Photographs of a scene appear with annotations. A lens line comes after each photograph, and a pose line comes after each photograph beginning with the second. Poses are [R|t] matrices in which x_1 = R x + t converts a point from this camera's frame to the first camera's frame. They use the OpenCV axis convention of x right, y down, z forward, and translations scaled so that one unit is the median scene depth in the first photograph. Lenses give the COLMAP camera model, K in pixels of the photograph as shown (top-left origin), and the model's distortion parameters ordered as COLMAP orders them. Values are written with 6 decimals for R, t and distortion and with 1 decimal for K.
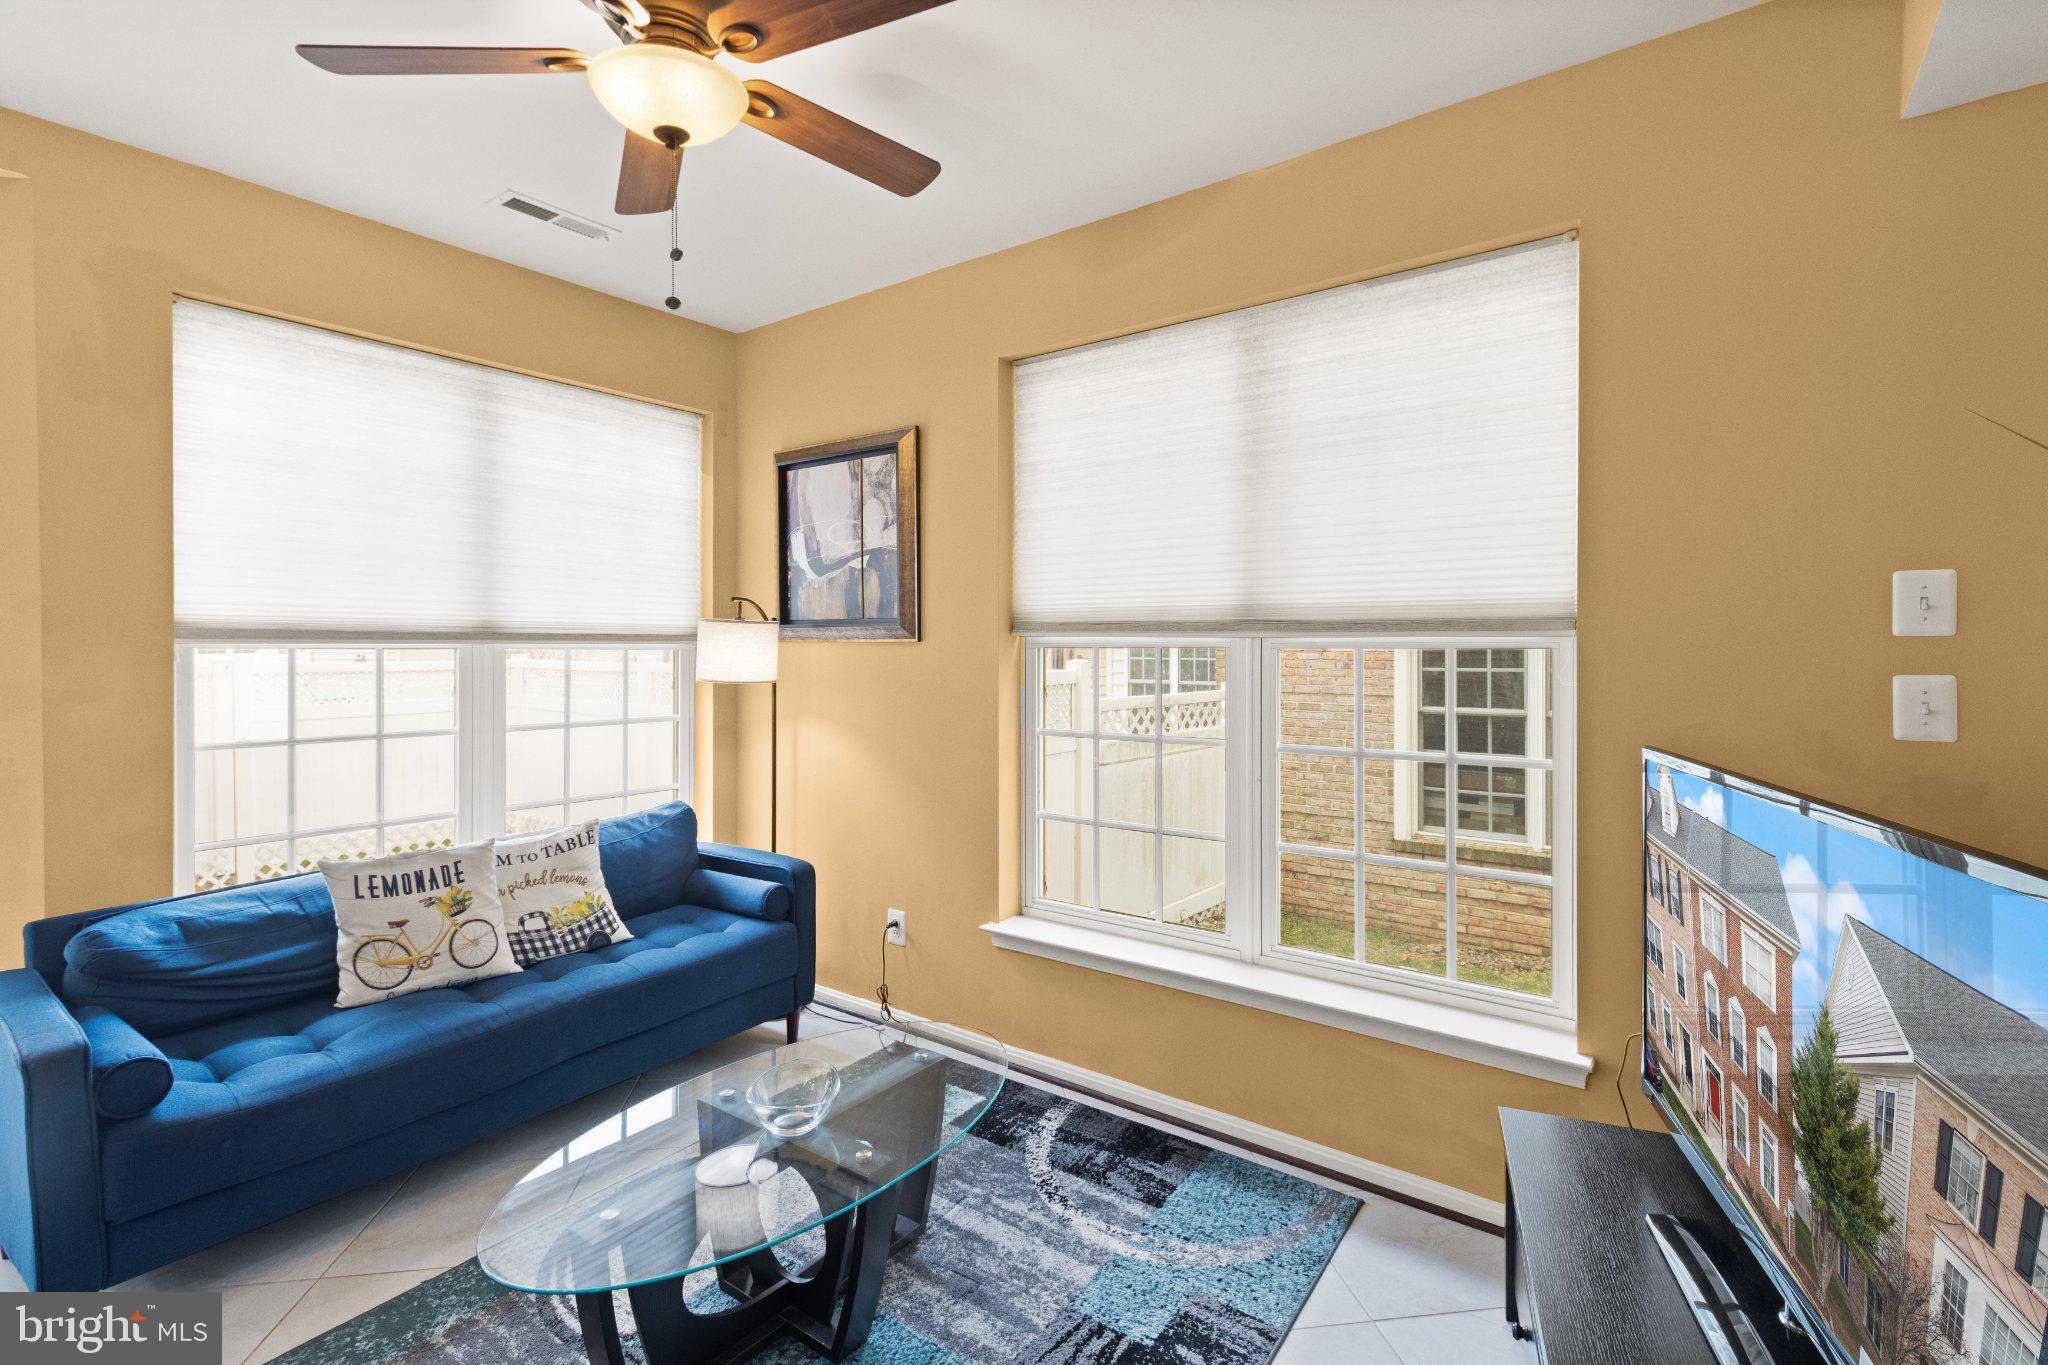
lens RADIAL K [[948.0, 0, 1026.5], [0, 948.0, 641.9], [0, 0, 1]] dist [0.003651, -0.000411]
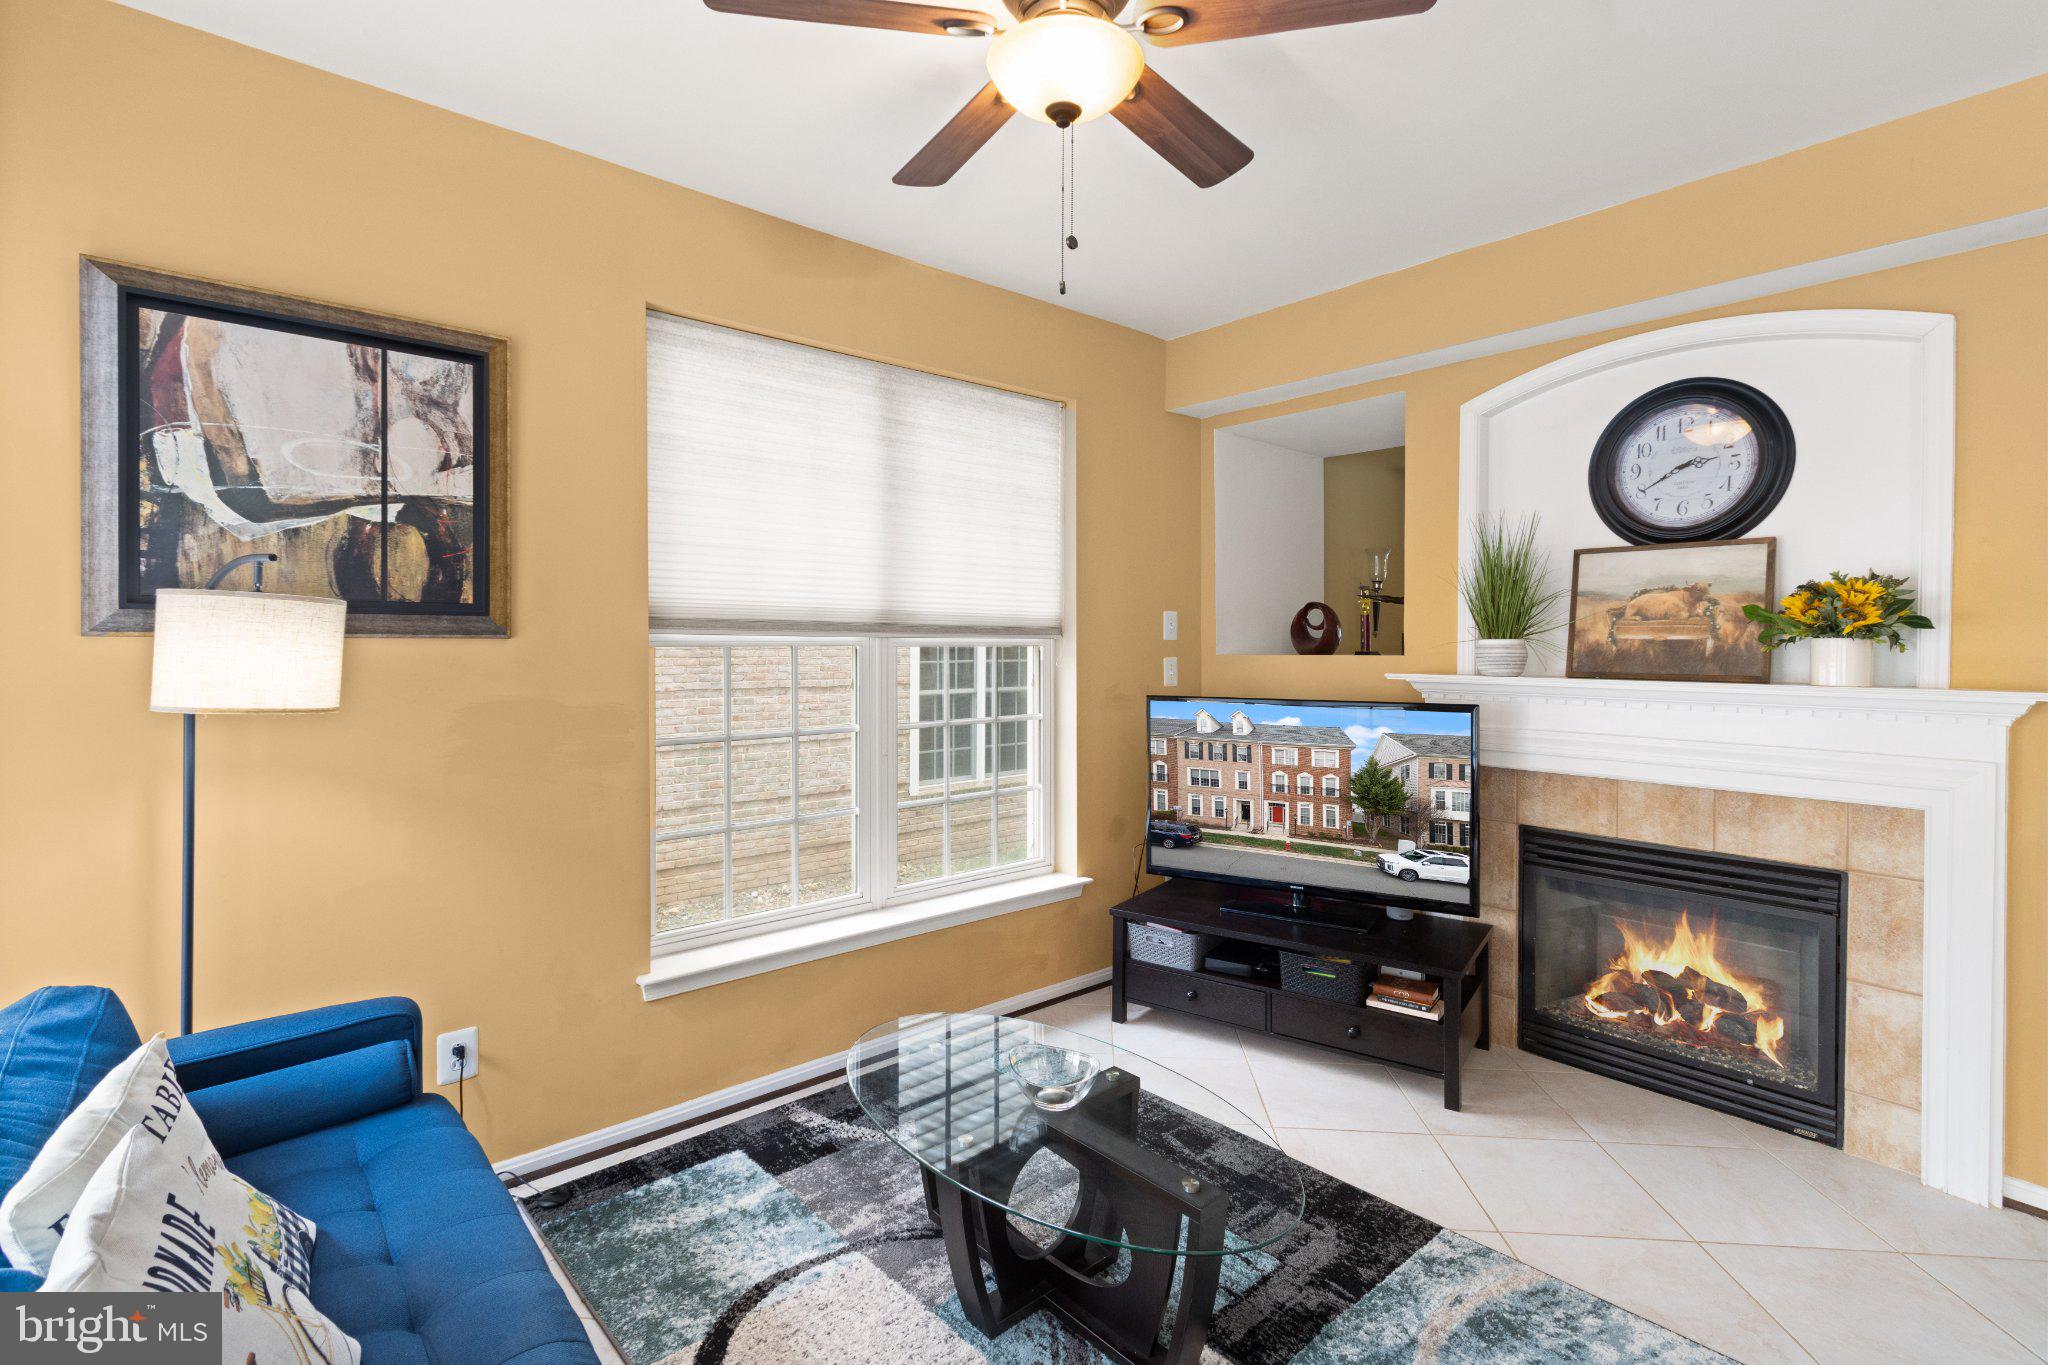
lens RADIAL K [[969.8, 0, 1008.1], [0, 969.8, 641.1], [0, 0, 1]] dist [0.002442, -0.001653]
pose [[0.209741, 0.000881, 0.977756, -0.734691], [-0.008948, 0.999959, 0.001019, -0.002662], [-0.977716, -0.008963, 0.209741, 0.463464]]
